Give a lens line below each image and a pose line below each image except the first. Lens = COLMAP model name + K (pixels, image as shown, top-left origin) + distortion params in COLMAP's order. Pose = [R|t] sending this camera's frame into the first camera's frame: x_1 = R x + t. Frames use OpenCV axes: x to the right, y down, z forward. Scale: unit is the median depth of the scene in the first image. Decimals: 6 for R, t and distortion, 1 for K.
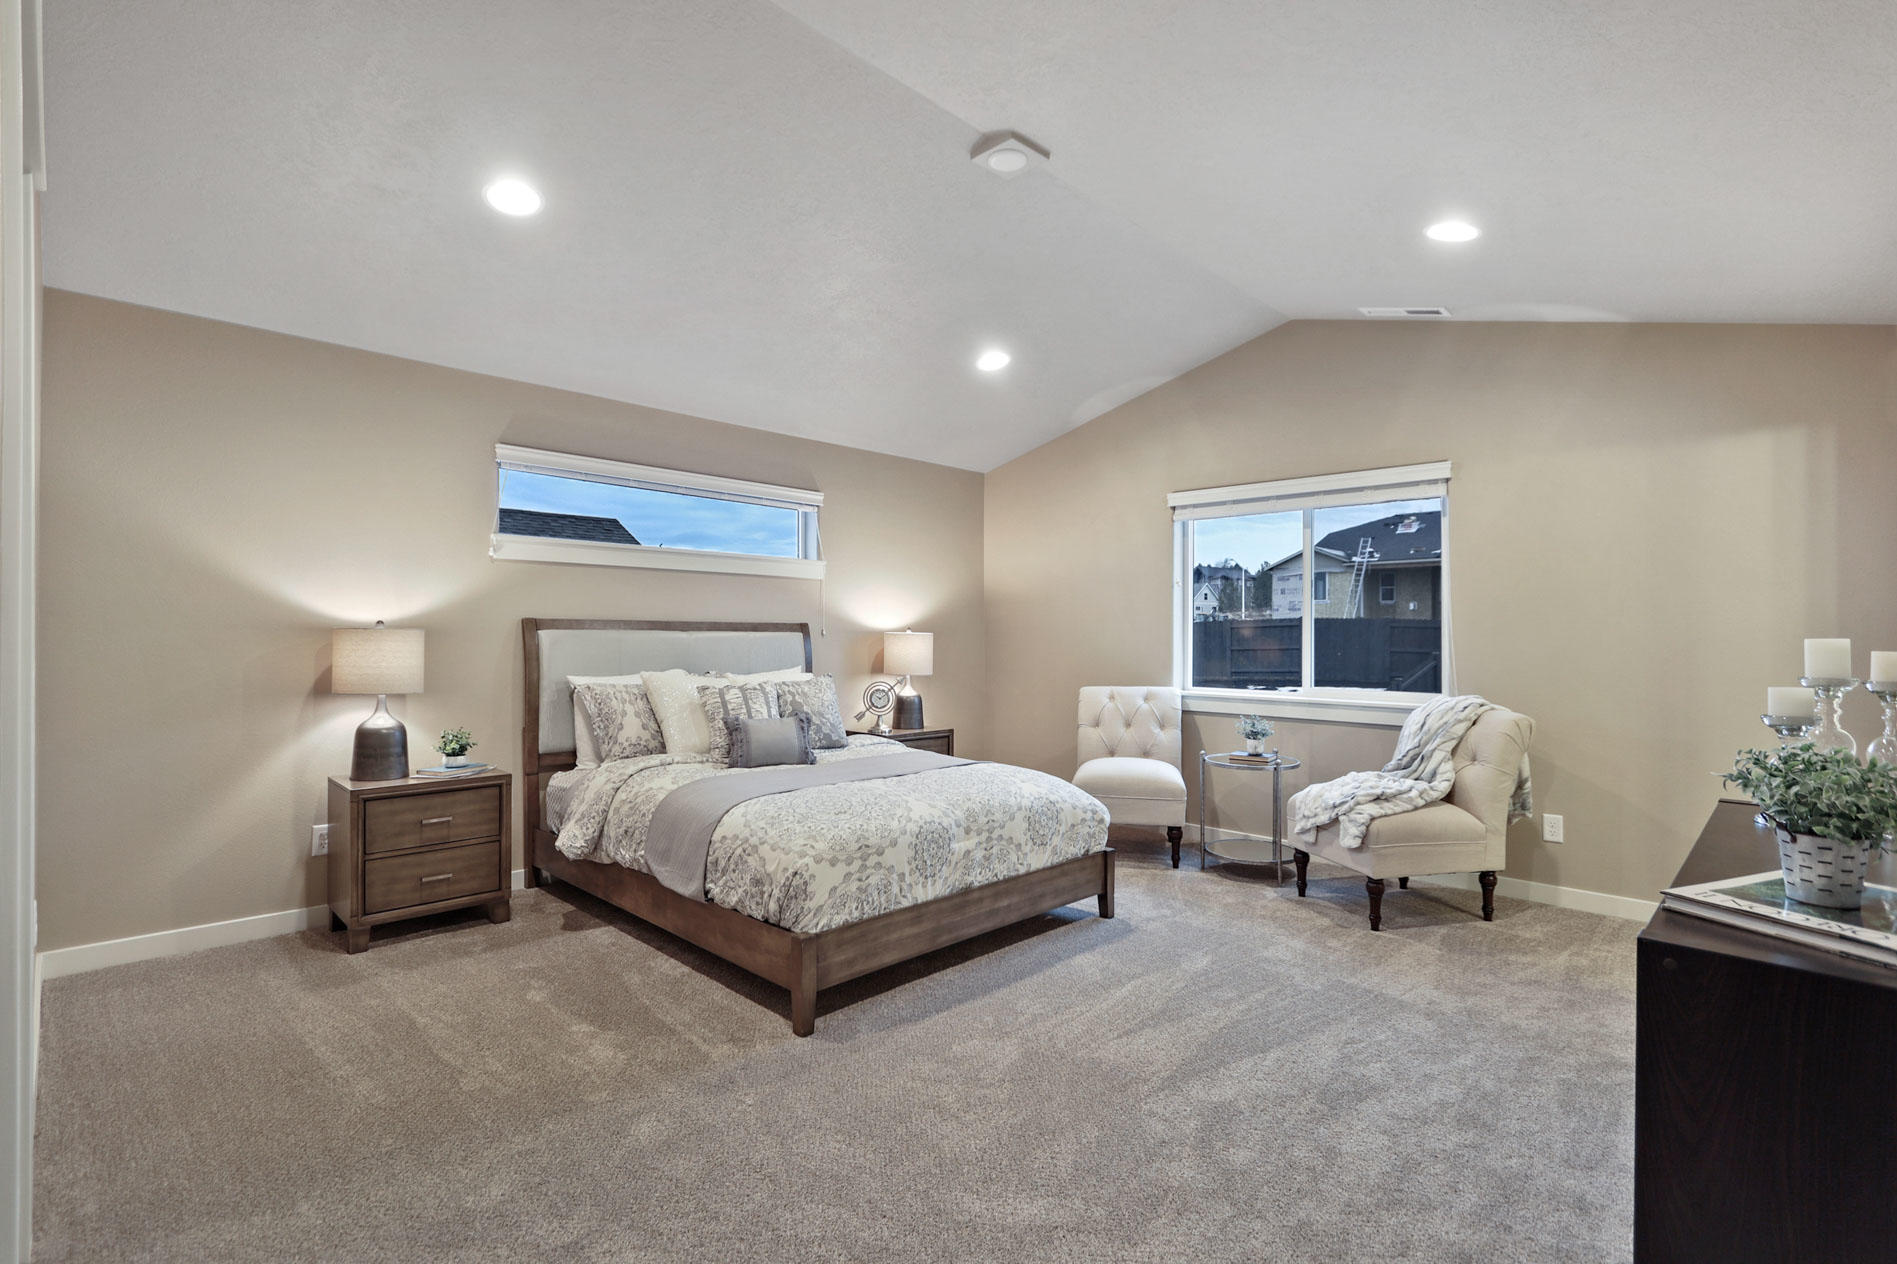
lens RADIAL K [[894.6, 0, 948.5], [0, 894.6, 632.0], [0, 0, 1]] dist [-0.001850, -0.000729]
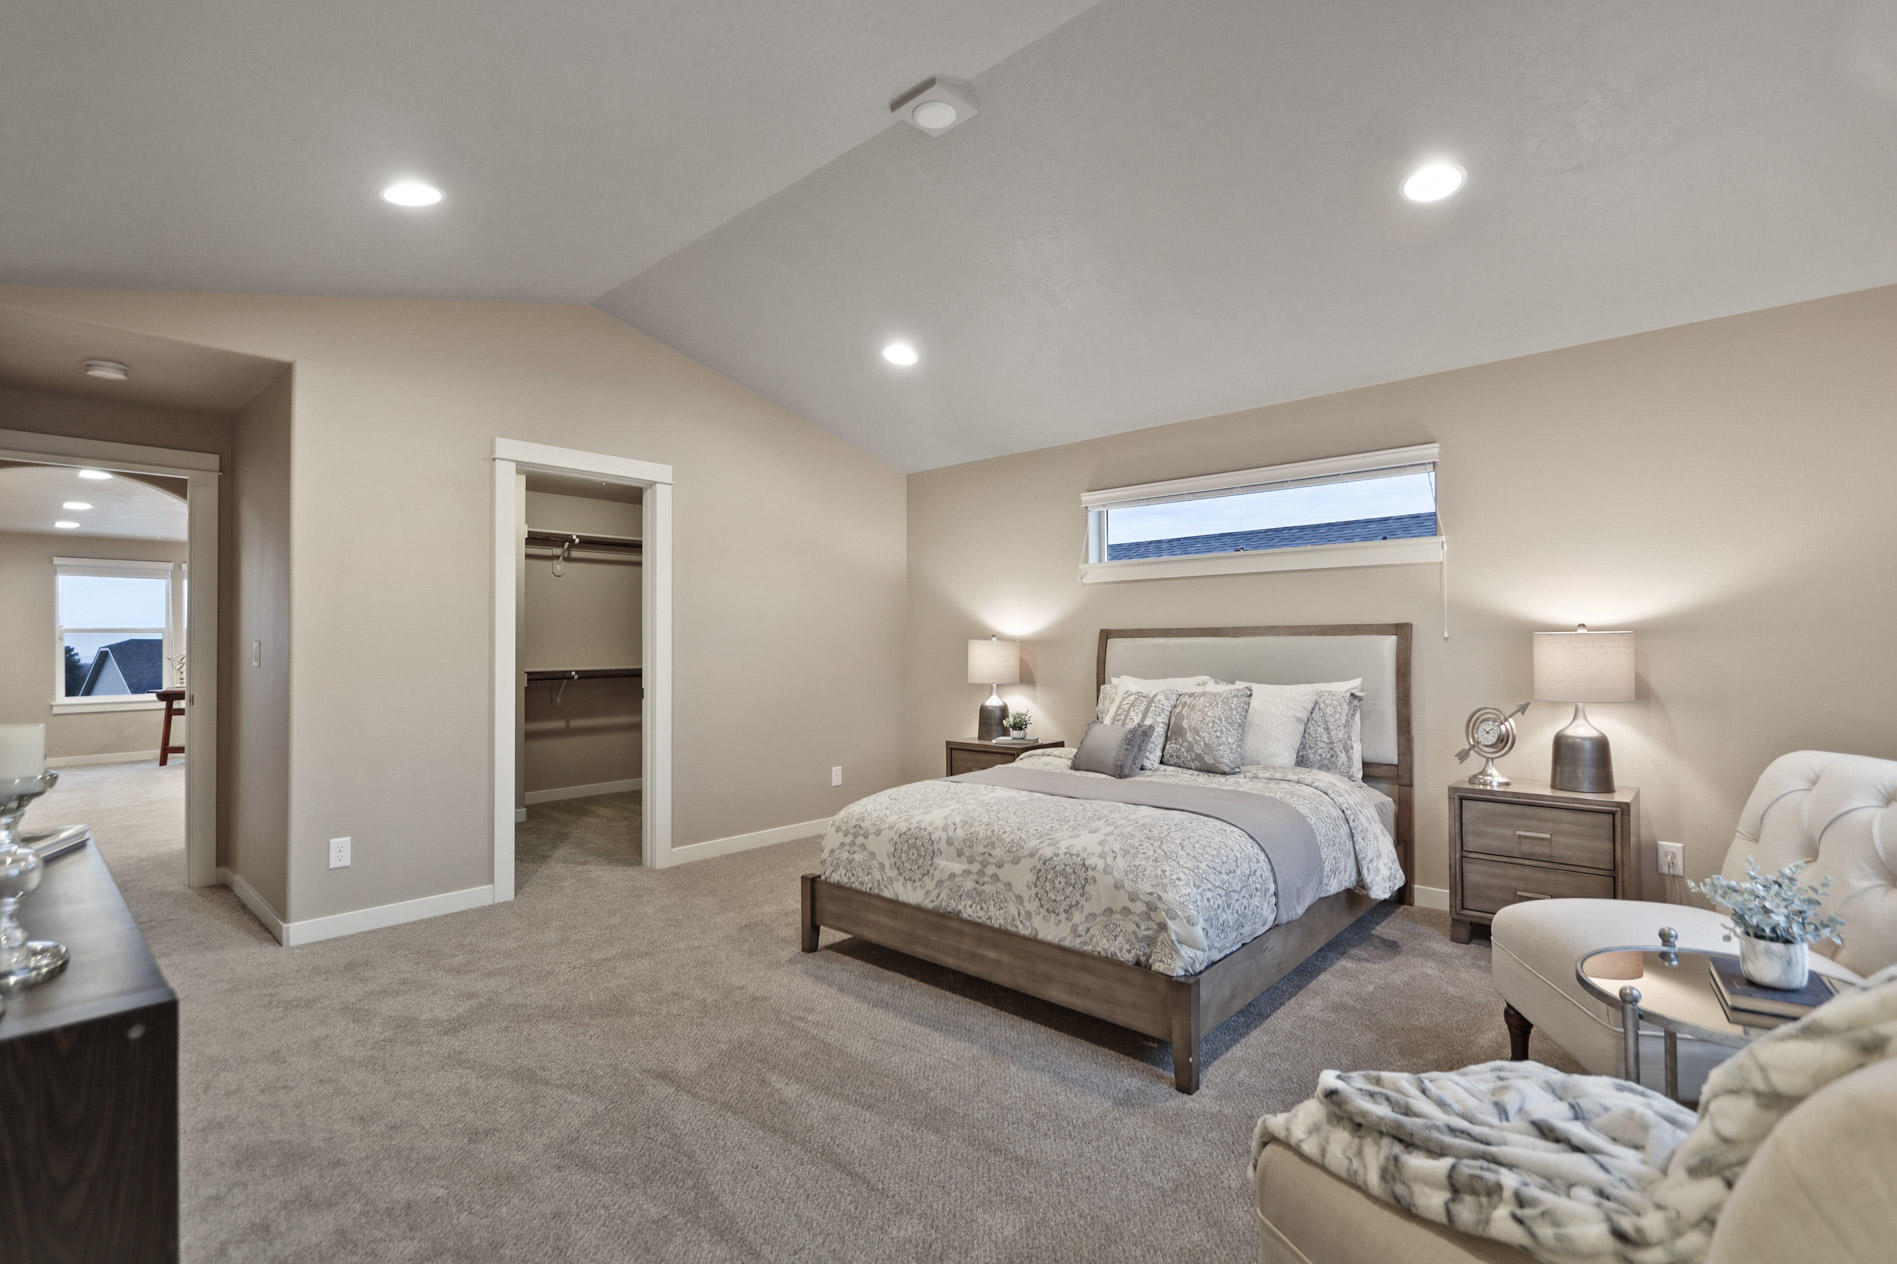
lens RADIAL K [[870.4, 0, 948.5], [0, 870.4, 632.0], [0, 0, 1]] dist [-0.000812, -0.000658]
pose [[0.035559, -0.021806, -0.999130, 0.887161], [0.012949, 0.999688, -0.021358, 0.013204], [0.999284, -0.012178, 0.035830, 0.924900]]
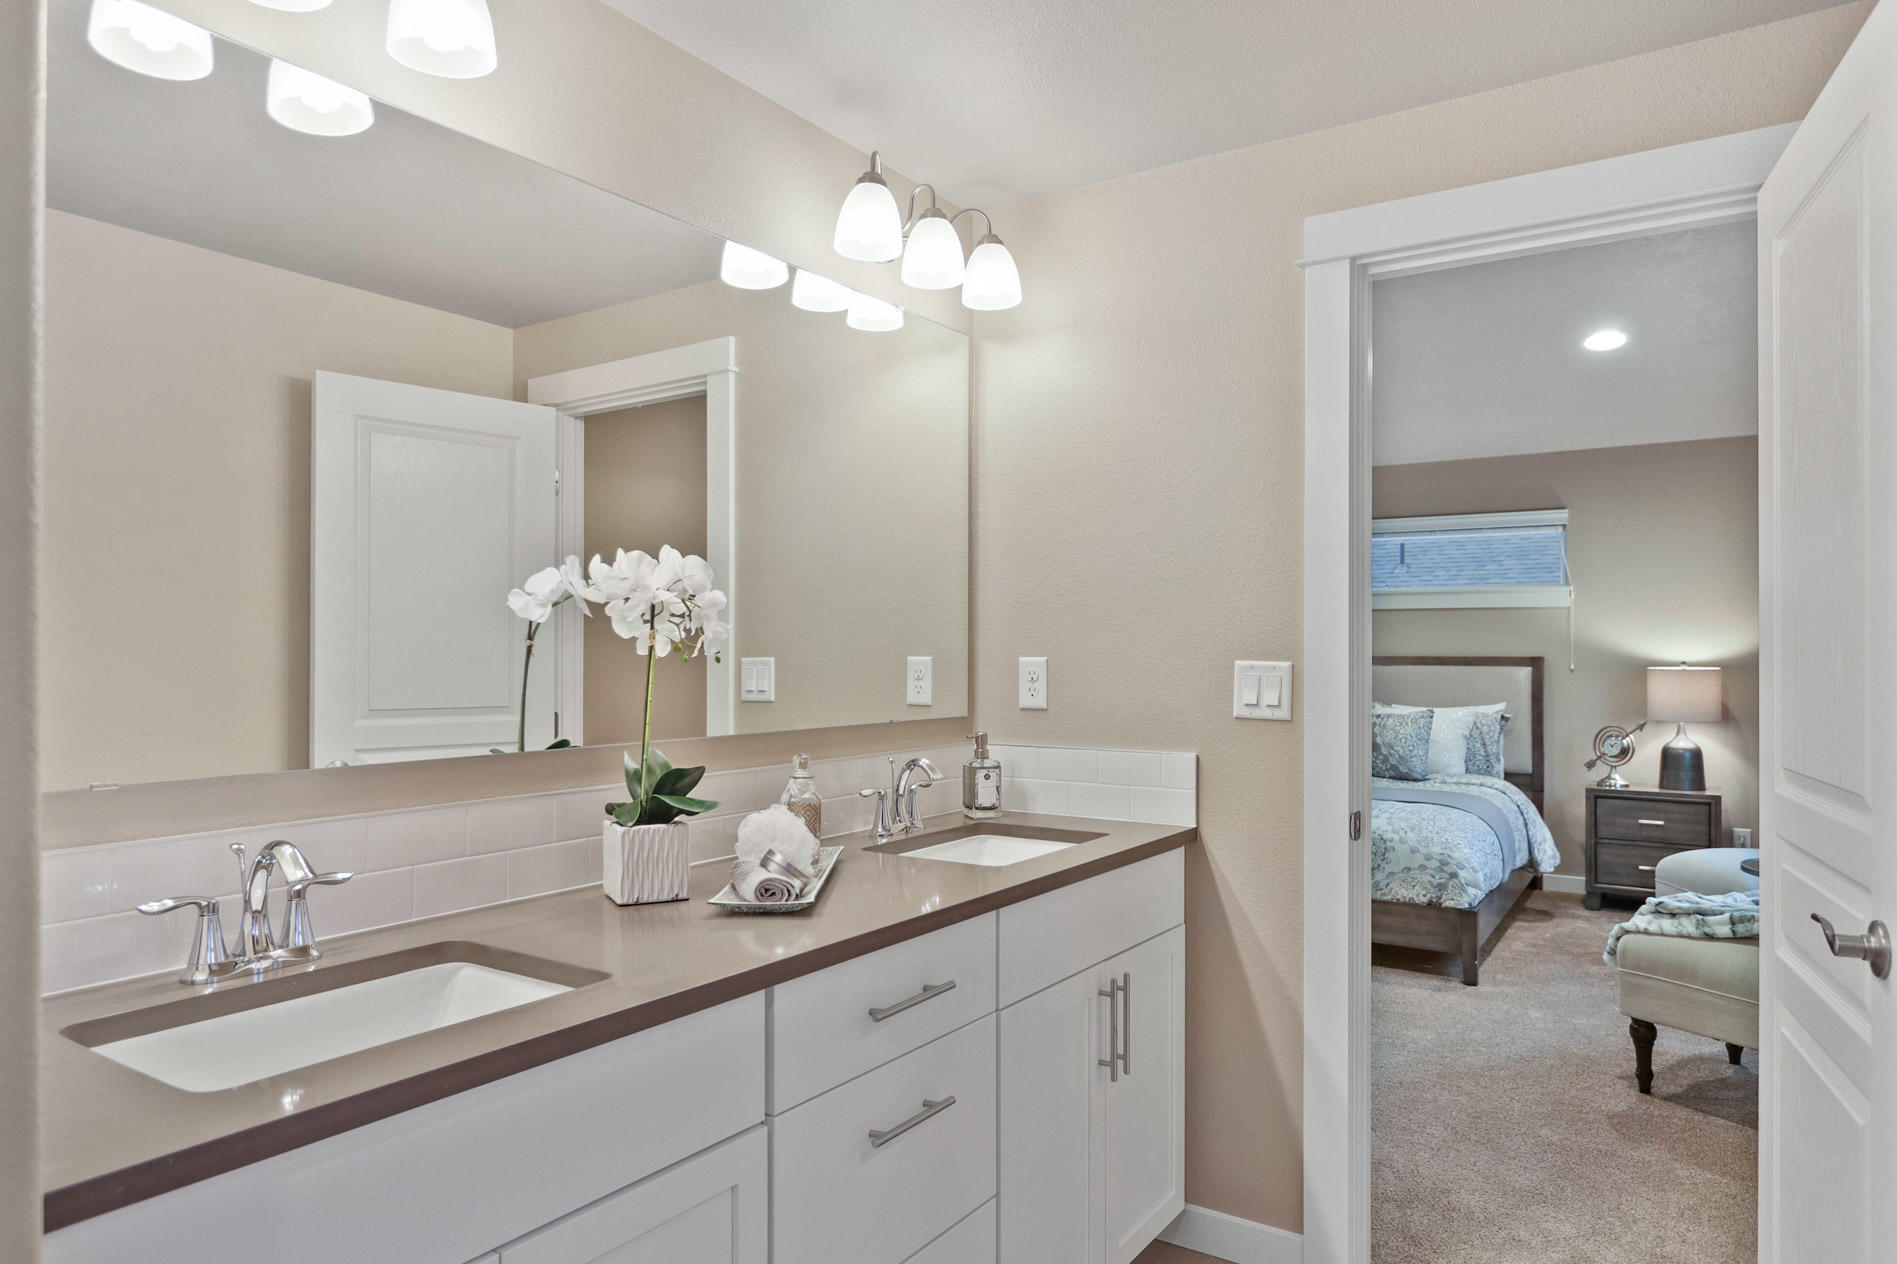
lens RADIAL K [[1180.0, 0, 948.5], [0, 1180.0, 632.0], [0, 0, 1]] dist [0.004891, 0.003062]
pose [[0.192242, -0.019669, -0.981150, 1.434912], [0.004178, 0.999806, -0.019224, -0.022843], [0.981339, -0.000404, 0.192287, 0.276069]]
